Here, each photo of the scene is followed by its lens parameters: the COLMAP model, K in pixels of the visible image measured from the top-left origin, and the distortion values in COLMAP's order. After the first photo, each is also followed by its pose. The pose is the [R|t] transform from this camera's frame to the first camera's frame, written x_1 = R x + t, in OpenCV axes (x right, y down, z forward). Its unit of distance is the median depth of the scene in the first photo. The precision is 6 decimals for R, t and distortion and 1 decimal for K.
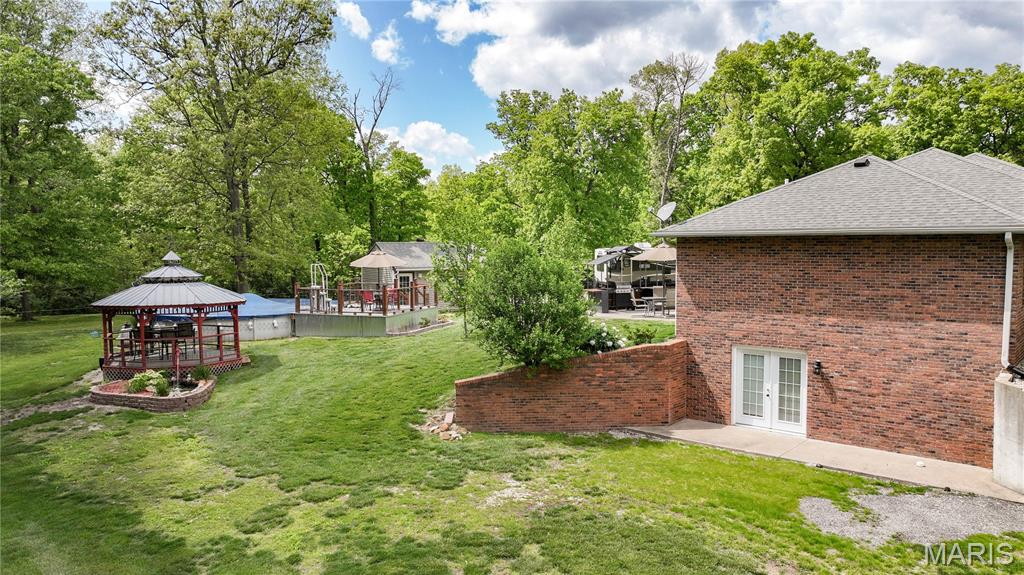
lens RADIAL K [[725.0, 0, 516.8], [0, 725.0, 287.0], [0, 0, 1]] dist [0.007204, -0.000505]
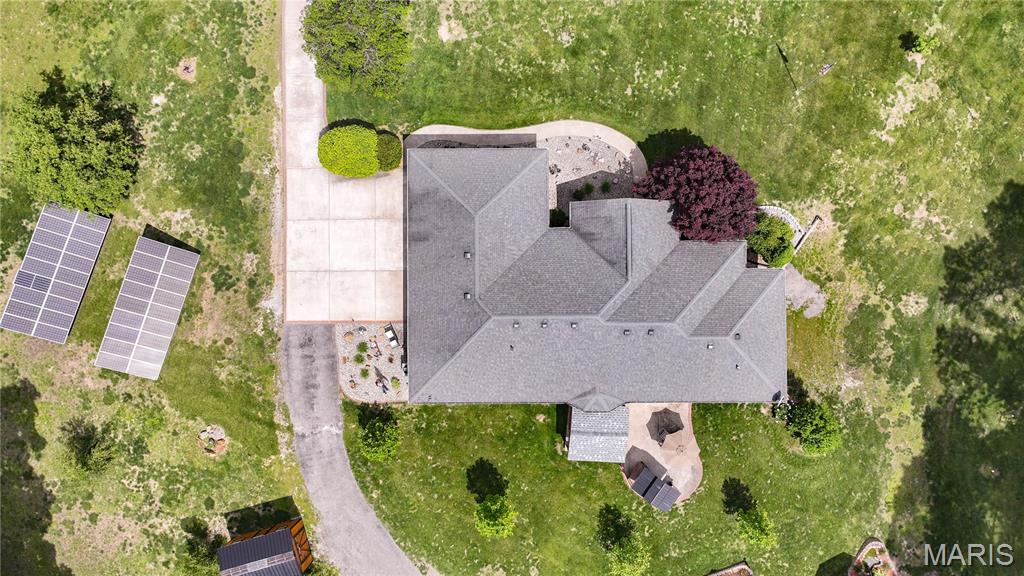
lens RADIAL K [[725.0, 0, 522.3], [0, 725.0, 290.3], [0, 0, 1]] dist [0.007204, -0.000505]
pose [[-0.652815, -0.757203, 0.021816, 1.096003], [0.049103, -0.013560, 0.998702, -2.806505], [-0.755924, 0.653039, 0.046033, 1.463263]]
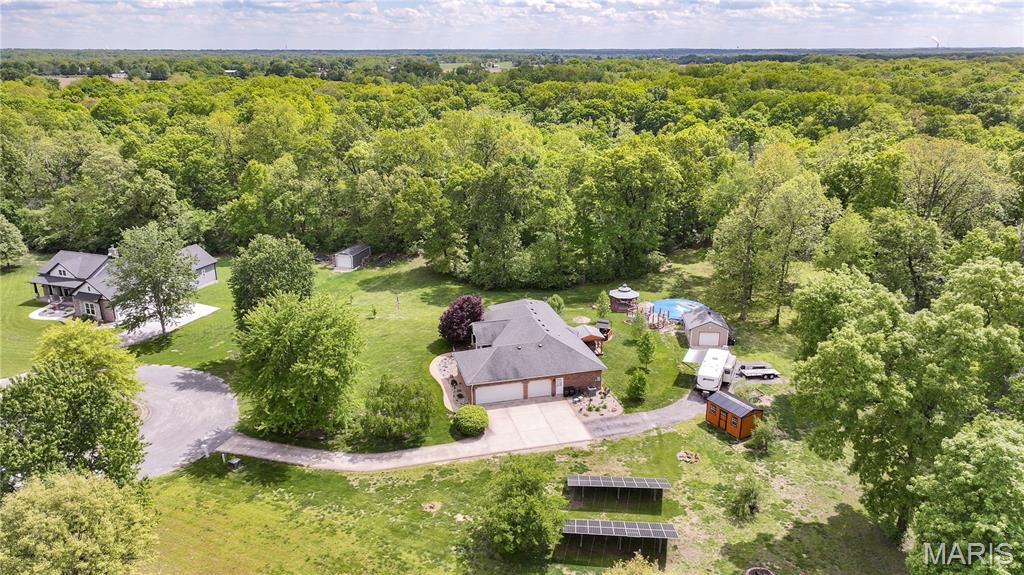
lens RADIAL K [[725.0, 0, 515.4], [0, 725.0, 286.9], [0, 0, 1]] dist [0.007204, -0.000505]
pose [[-0.564747, 0.256535, -0.784379, 5.088871], [-0.041294, 0.940483, 0.337322, -2.247121], [0.824230, 0.222892, -0.520542, 4.060320]]
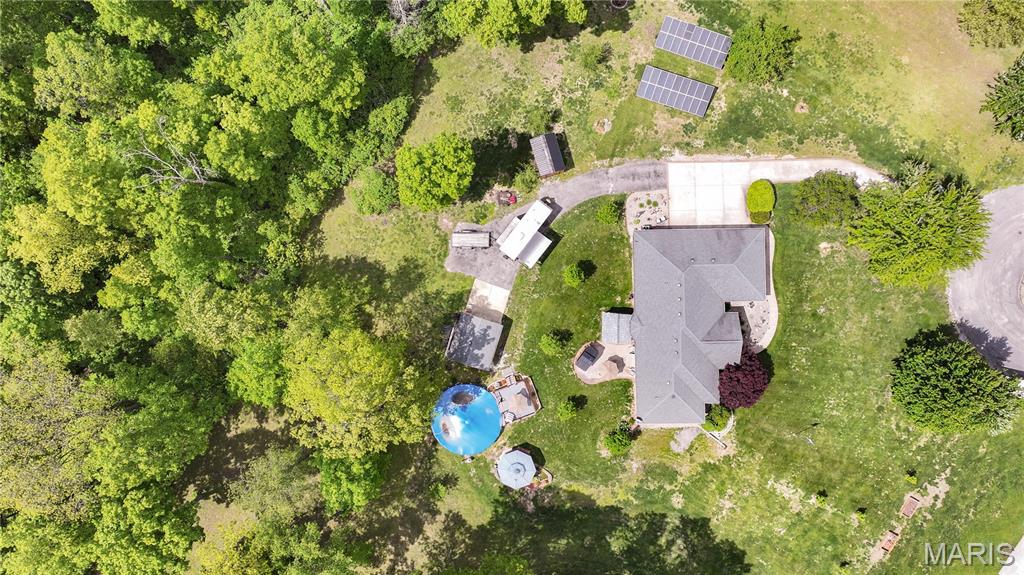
lens RADIAL K [[725.0, 0, 506.0], [0, 725.0, 286.7], [0, 0, 1]] dist [0.007204, -0.000505]
pose [[0.751290, -0.659828, 0.013769, 0.079826], [0.033322, 0.058761, 0.997716, -5.385023], [-0.659130, -0.749115, 0.066134, 2.135398]]
